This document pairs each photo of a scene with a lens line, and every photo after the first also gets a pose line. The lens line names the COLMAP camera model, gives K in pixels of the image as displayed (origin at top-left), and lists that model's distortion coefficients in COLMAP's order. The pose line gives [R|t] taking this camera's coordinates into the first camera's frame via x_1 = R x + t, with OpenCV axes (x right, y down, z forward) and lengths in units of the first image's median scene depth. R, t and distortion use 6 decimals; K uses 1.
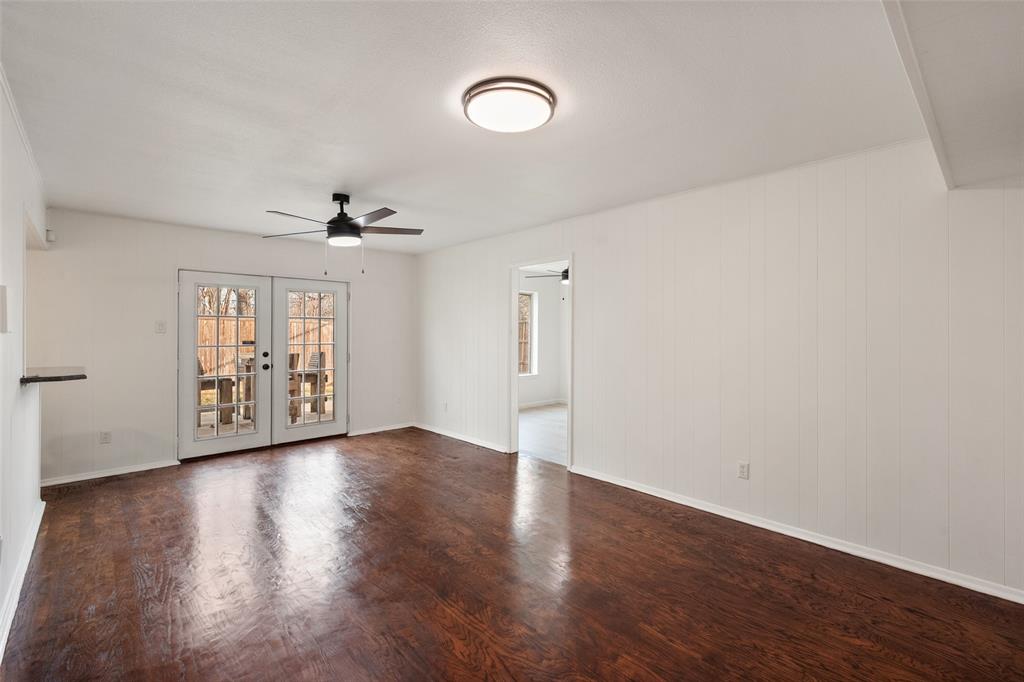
lens RADIAL K [[450.8, 0, 510.9], [0, 450.8, 332.3], [0, 0, 1]] dist [-0.000036, 0.000076]
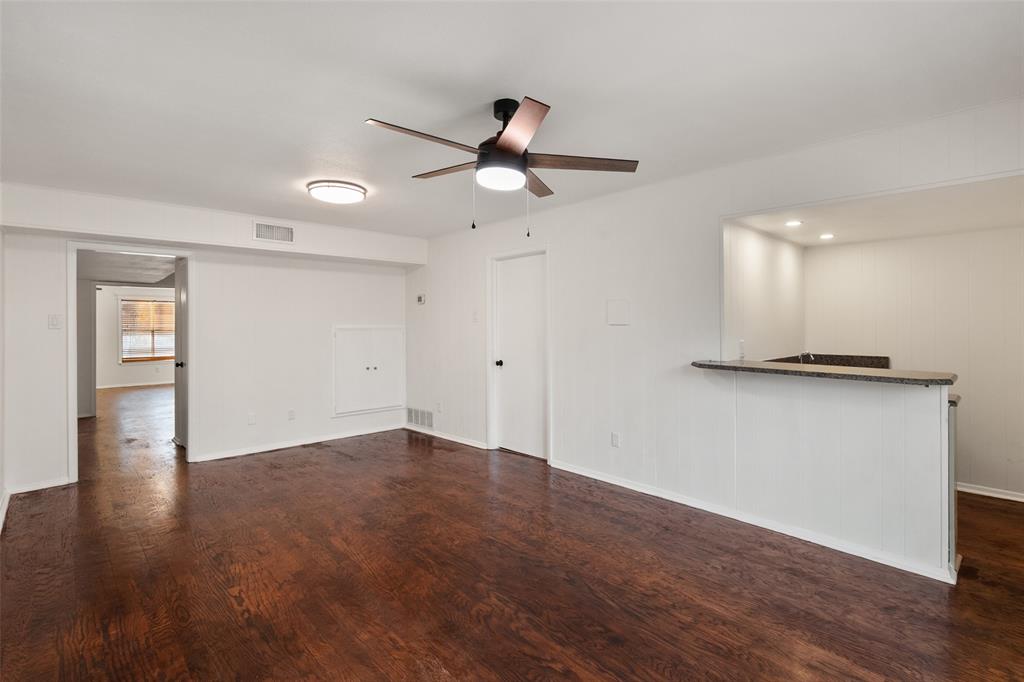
lens RADIAL K [[476.4, 0, 516.1], [0, 476.4, 325.3], [0, 0, 1]] dist [-0.003814, -0.000480]
pose [[-0.999802, 0.007709, -0.018364, -0.270602], [0.007552, 0.999935, 0.008567, -0.006891], [0.018429, 0.008426, -0.999795, 1.183812]]
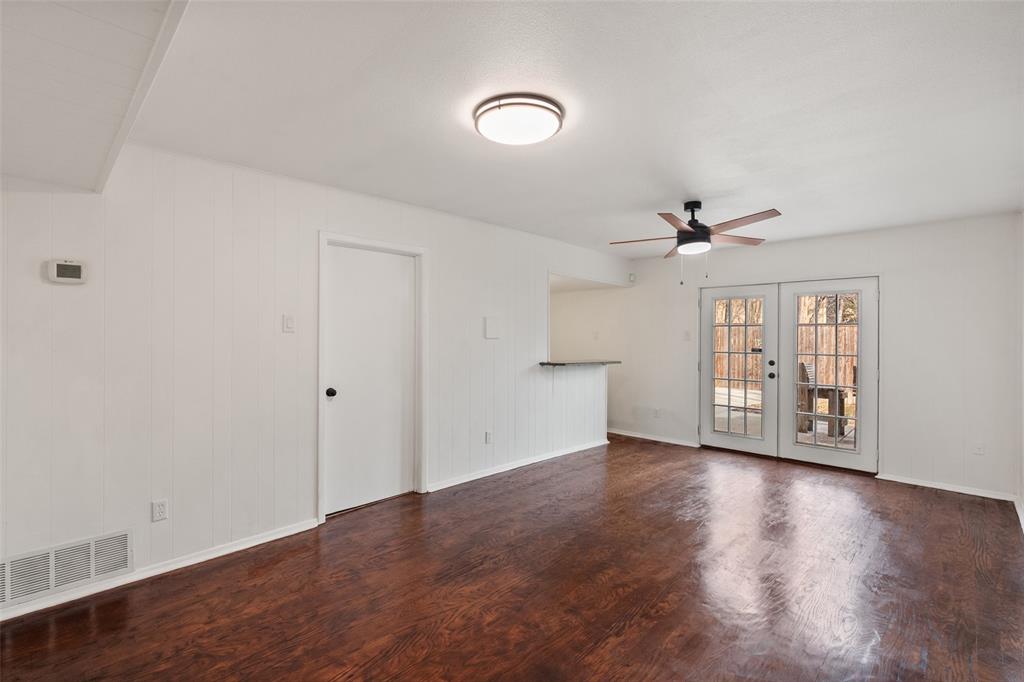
lens RADIAL K [[464.6, 0, 519.1], [0, 464.6, 334.4], [0, 0, 1]] dist [-0.002082, -0.000445]
pose [[0.054567, -0.003648, -0.998503, 0.452426], [-0.011195, 0.999928, -0.004265, -0.003082], [0.998447, 0.011411, 0.054522, 0.402459]]
